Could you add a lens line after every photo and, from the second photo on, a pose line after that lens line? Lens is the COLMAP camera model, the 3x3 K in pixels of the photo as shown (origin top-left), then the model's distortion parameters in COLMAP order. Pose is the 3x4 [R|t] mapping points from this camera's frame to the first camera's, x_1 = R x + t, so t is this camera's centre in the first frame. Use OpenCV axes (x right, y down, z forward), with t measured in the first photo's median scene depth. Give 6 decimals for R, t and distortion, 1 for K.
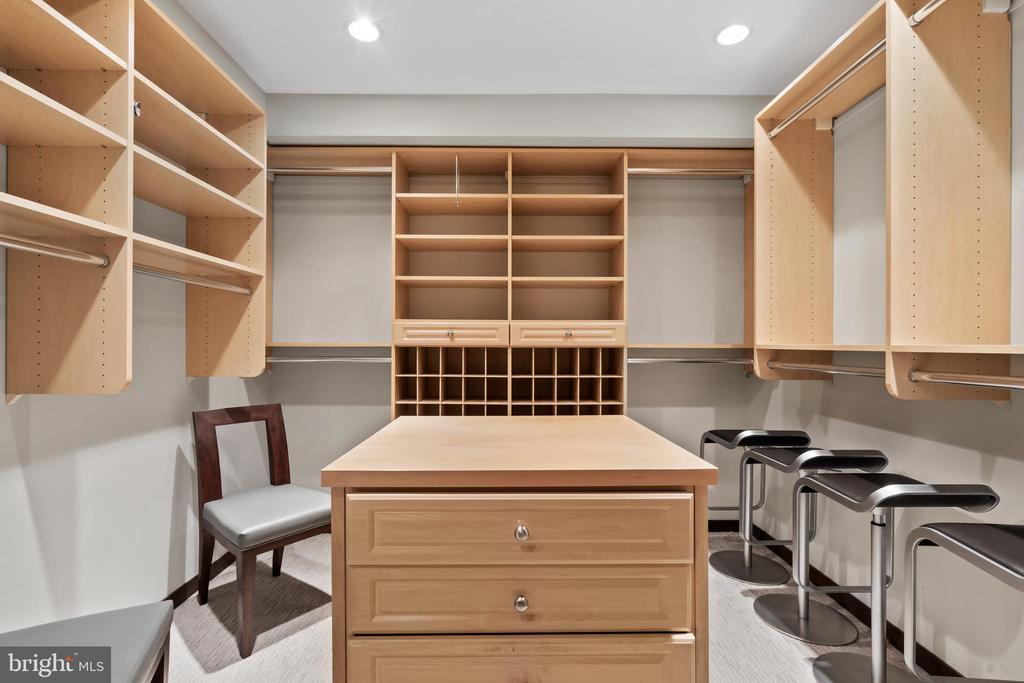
lens RADIAL K [[466.9, 0, 508.9], [0, 466.9, 343.6], [0, 0, 1]] dist [-0.003384, 0.000409]
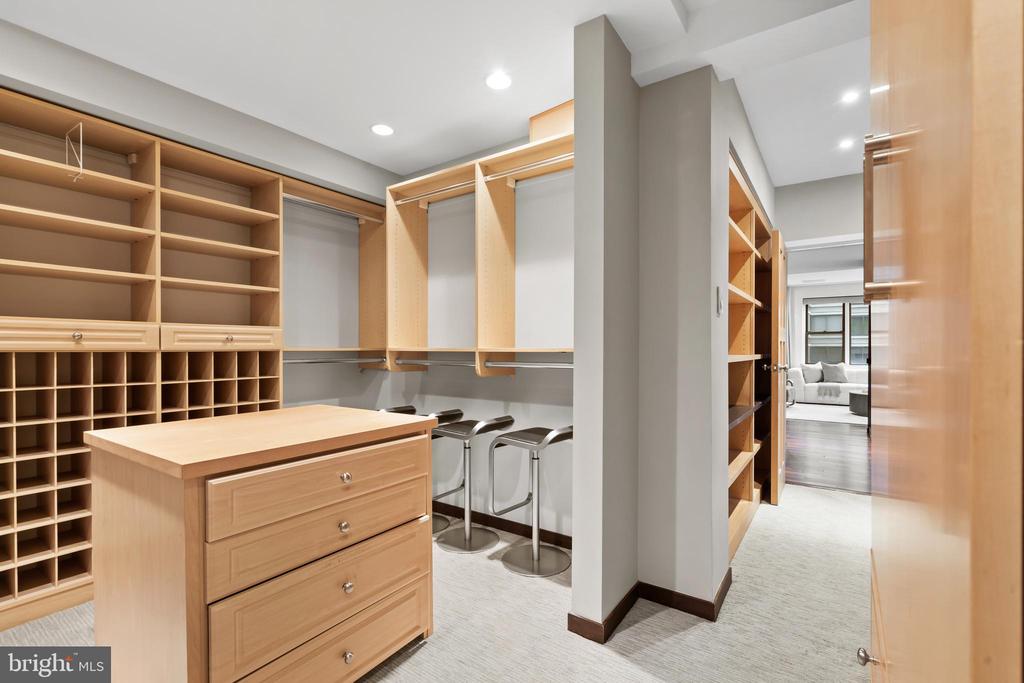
lens RADIAL K [[466.9, 0, 508.9], [0, 466.9, 343.6], [0, 0, 1]] dist [-0.003384, 0.000409]
pose [[0.581380, 0.003439, 0.813625, -0.402771], [0.000719, 0.999989, -0.004740, -0.003603], [-0.813632, 0.003341, 0.581371, -0.124006]]
